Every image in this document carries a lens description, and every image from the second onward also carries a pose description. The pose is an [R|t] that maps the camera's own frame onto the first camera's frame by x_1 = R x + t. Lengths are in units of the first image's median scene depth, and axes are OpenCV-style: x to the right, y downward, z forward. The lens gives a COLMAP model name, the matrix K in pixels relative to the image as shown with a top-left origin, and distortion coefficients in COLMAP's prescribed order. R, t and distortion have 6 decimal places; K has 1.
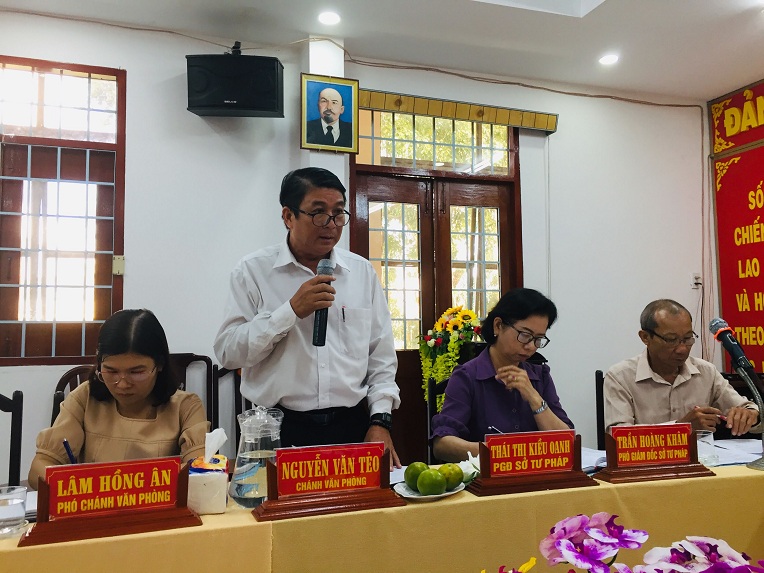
lens RADIAL K [[651.9, 0, 379.0], [0, 651.9, 280.8], [0, 0, 1]] dist [0.071925, -0.099695]
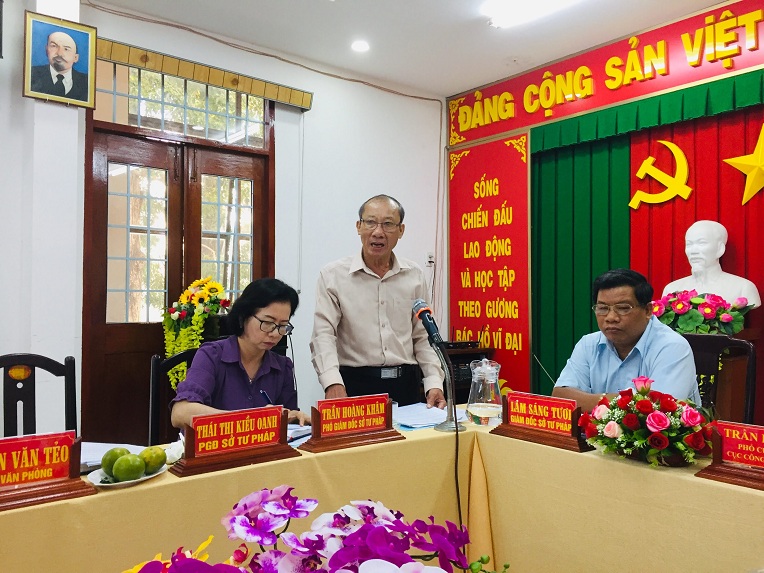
lens RADIAL K [[651.9, 0, 379.0], [0, 651.9, 280.8], [0, 0, 1]] dist [0.071925, -0.099695]
pose [[0.940588, 0.021398, 0.338874, 0.034694], [-0.038193, 0.998346, 0.042972, -0.010098], [-0.337394, -0.053362, 0.939850, -0.012159]]
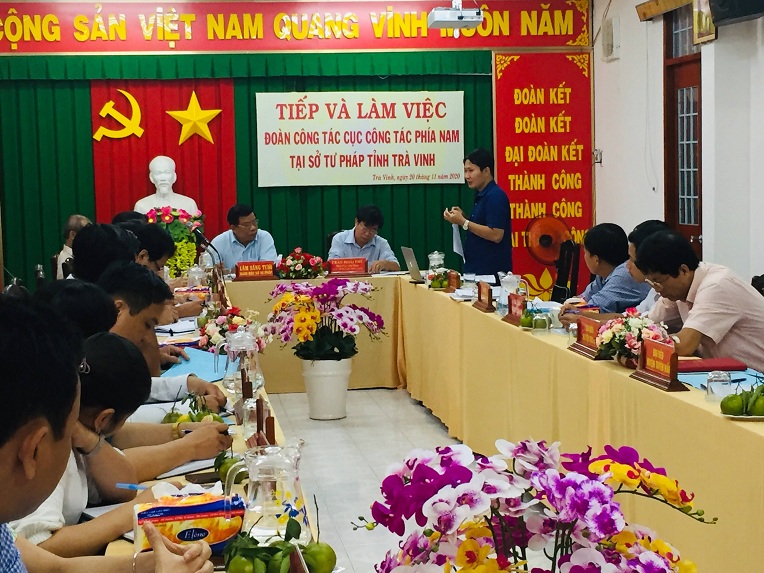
lens RADIAL K [[1351.3, 0, 382.0], [0, 1351.3, 286.5], [0, 0, 1]] dist [0.025301, 0.211806]
pose [[0.182323, -0.077208, 0.980203, -1.910100], [-0.055433, 0.994519, 0.088646, -0.081778], [-0.981675, -0.070498, 0.177044, -0.220521]]
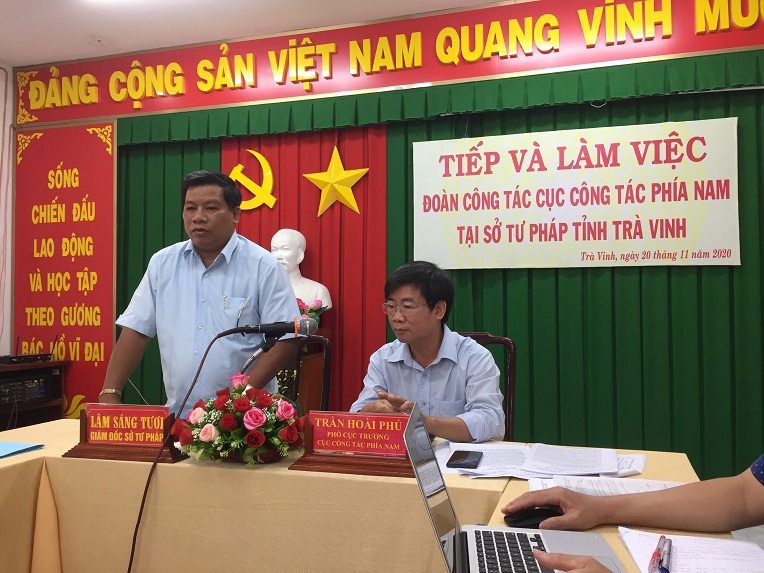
lens RADIAL K [[651.9, 0, 379.0], [0, 651.9, 280.8], [0, 0, 1]] dist [0.071925, -0.099695]
pose [[0.575829, 0.040951, 0.816544, 0.057252], [-0.064281, 0.997921, -0.004717, 0.003005], [-0.815039, -0.049772, 0.577264, 0.026914]]
